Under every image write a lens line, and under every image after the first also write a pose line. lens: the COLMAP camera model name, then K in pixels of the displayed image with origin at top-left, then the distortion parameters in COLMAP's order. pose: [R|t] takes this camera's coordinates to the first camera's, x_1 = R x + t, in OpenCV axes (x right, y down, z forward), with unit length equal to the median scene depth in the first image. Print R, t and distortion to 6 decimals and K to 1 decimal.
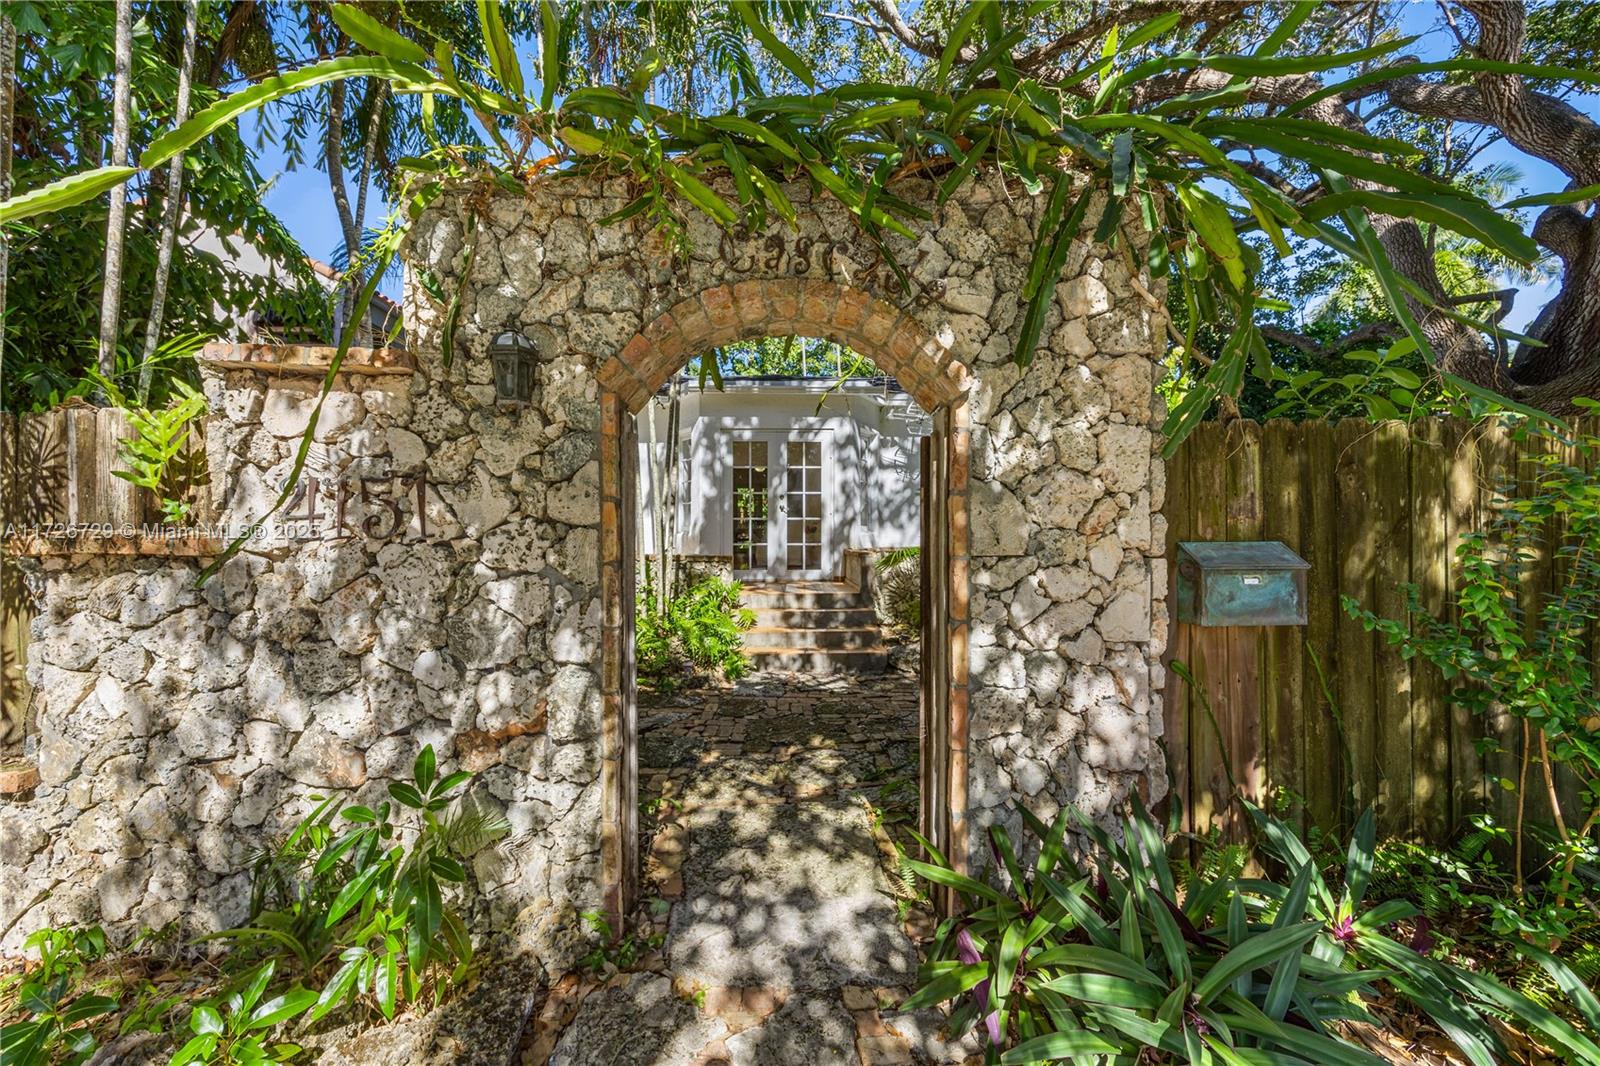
lens RADIAL K [[638.4, 0, 800.4], [0, 638.4, 508.5], [0, 0, 1]] dist [0.001929, 0.000186]
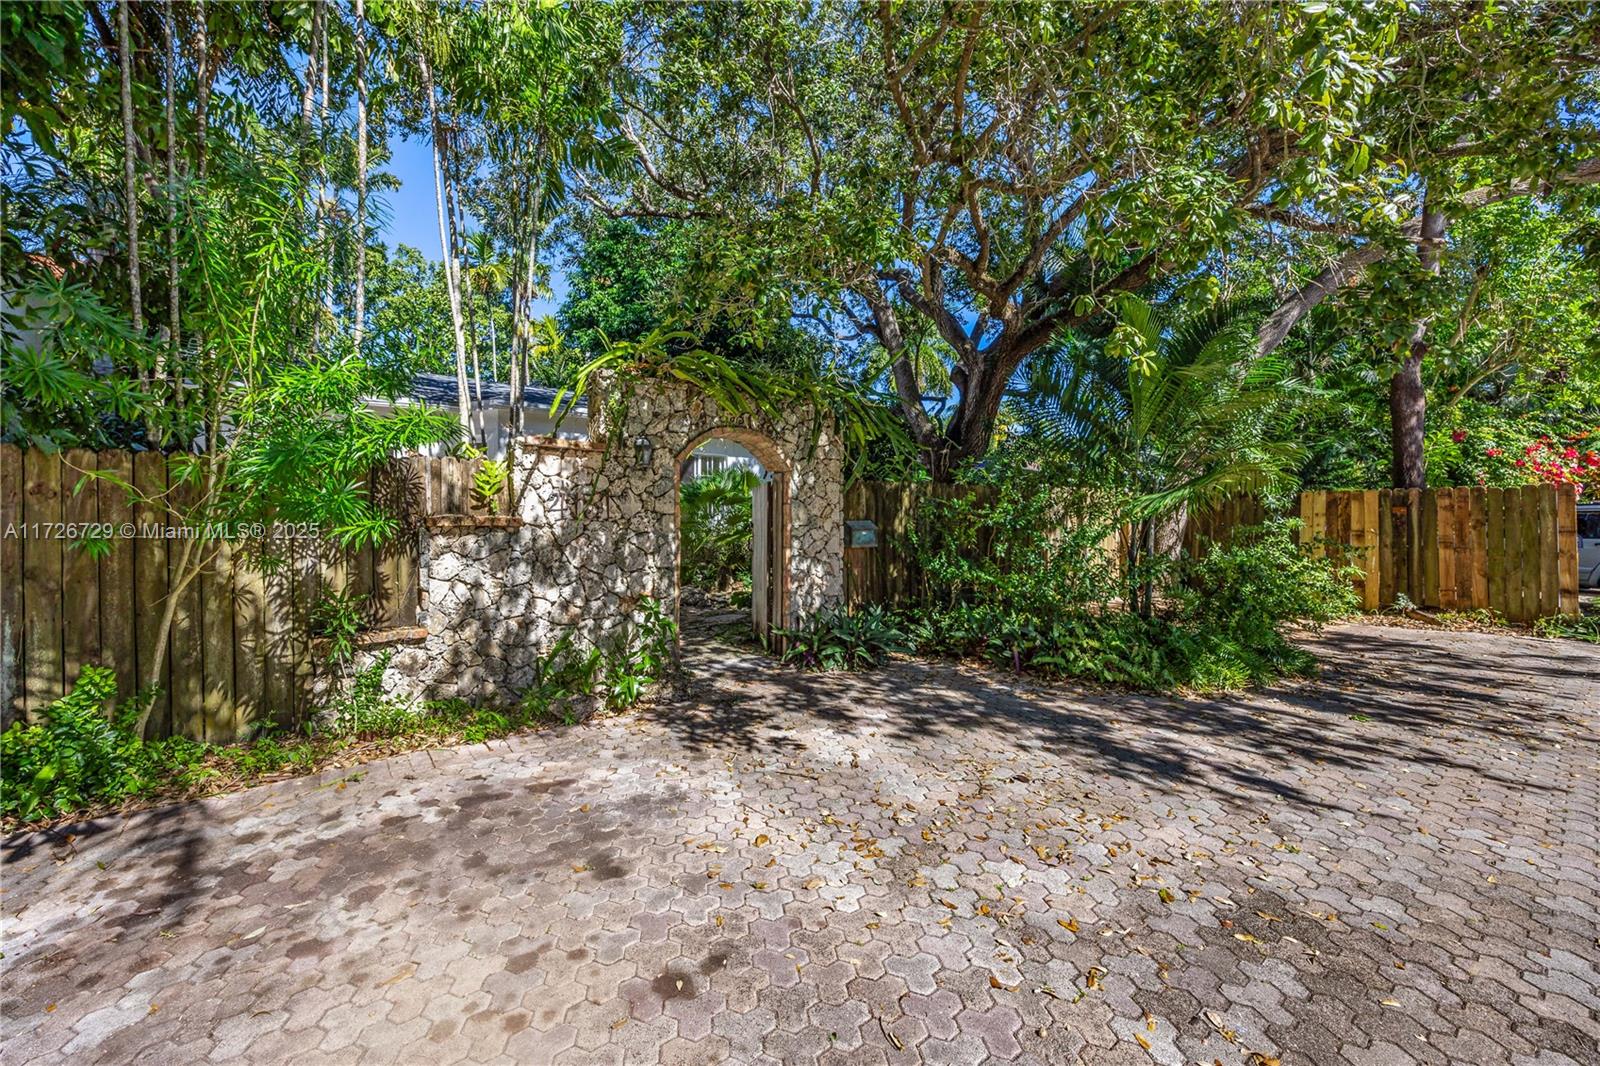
lens RADIAL K [[638.4, 0, 800.4], [0, 638.4, 508.5], [0, 0, 1]] dist [0.001929, 0.000186]
pose [[0.827670, 0.015342, 0.561005, -1.357898], [-0.027101, 0.999553, 0.012647, -0.043081], [-0.560560, -0.025671, 0.827716, -1.475470]]
